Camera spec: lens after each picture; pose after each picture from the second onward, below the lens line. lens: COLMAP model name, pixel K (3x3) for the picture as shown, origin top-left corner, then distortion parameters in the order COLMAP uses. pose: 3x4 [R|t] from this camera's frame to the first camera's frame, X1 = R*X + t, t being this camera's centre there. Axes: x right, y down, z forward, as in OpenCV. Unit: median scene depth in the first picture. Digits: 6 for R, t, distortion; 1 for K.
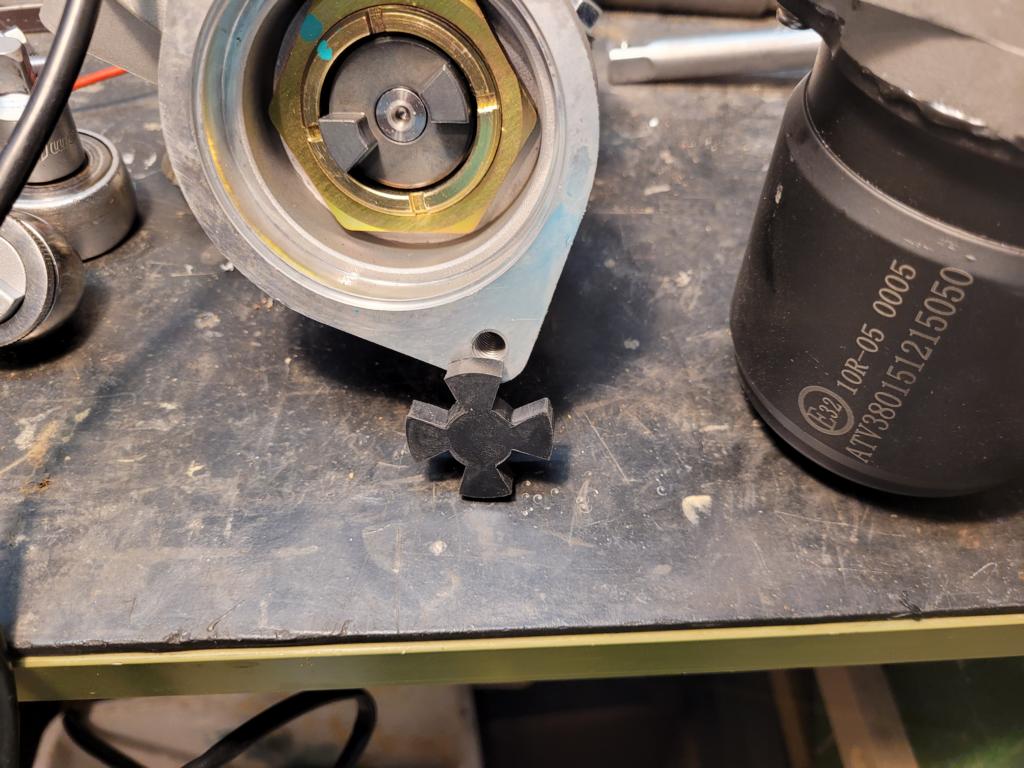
lens RADIAL K [[781.0, 0, 530.2], [0, 781.0, 394.2], [0, 0, 1]] dist [-0.007978, -0.002745]
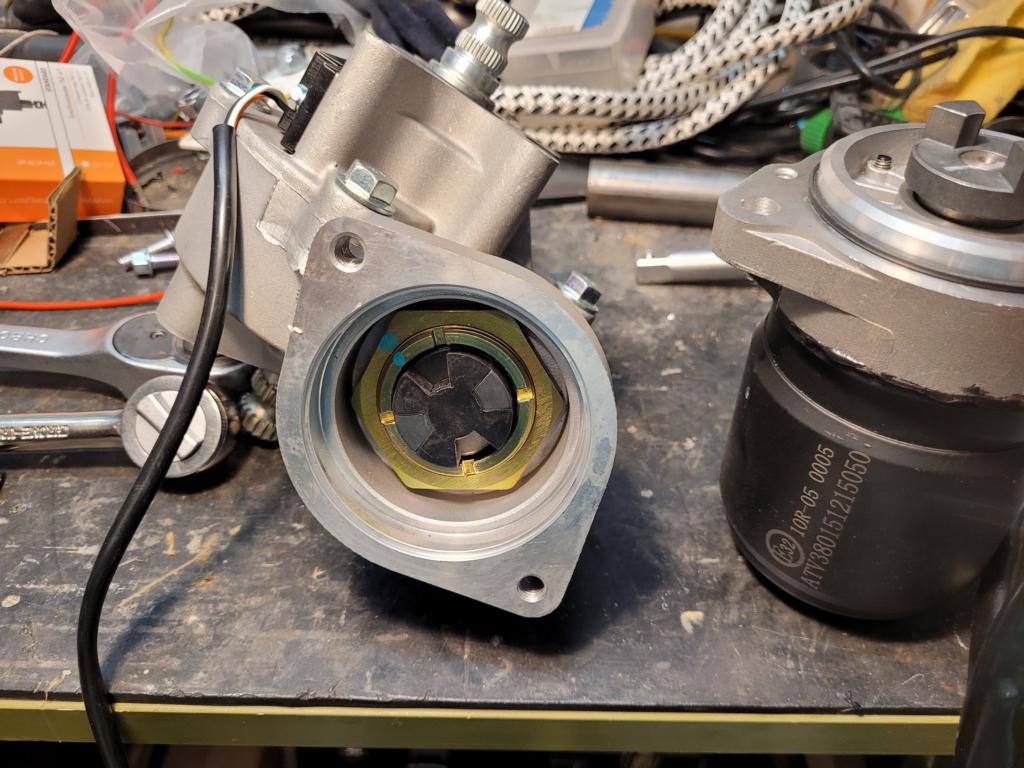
lens RADIAL K [[781.0, 0, 530.2], [0, 781.0, 394.2], [0, 0, 1]] dist [-0.007978, -0.002745]
pose [[0.998459, 0.034758, -0.043263, -0.016071], [-0.041985, 0.982897, -0.179308, 0.017963], [0.036291, 0.180848, 0.982841, -0.382172]]
